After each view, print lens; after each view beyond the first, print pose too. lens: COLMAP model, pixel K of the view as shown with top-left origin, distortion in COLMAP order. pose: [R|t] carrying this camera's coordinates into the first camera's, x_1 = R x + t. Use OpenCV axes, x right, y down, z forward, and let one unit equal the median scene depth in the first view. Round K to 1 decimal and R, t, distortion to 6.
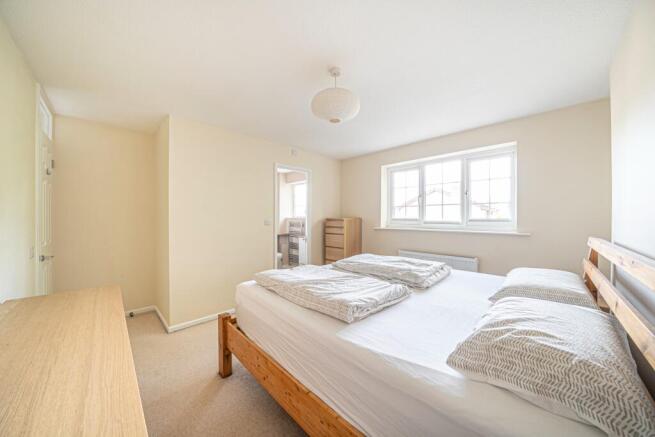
lens RADIAL K [[228.5, 0, 325.6], [0, 228.5, 219.5], [0, 0, 1]] dist [-0.008404, 0.000027]
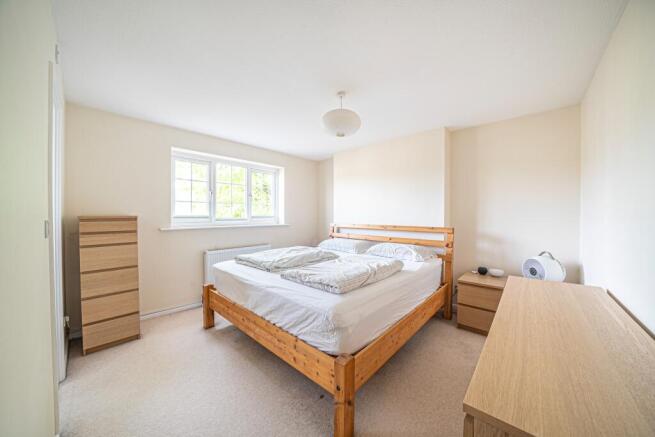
lens RADIAL K [[228.5, 0, 323.3], [0, 228.5, 217.6], [0, 0, 1]] dist [-0.008404, 0.000027]
pose [[-0.060155, -0.008495, 0.998153, -0.599081], [0.002580, 0.999959, 0.008666, -0.003778], [-0.998186, 0.003096, -0.060131, 0.592220]]
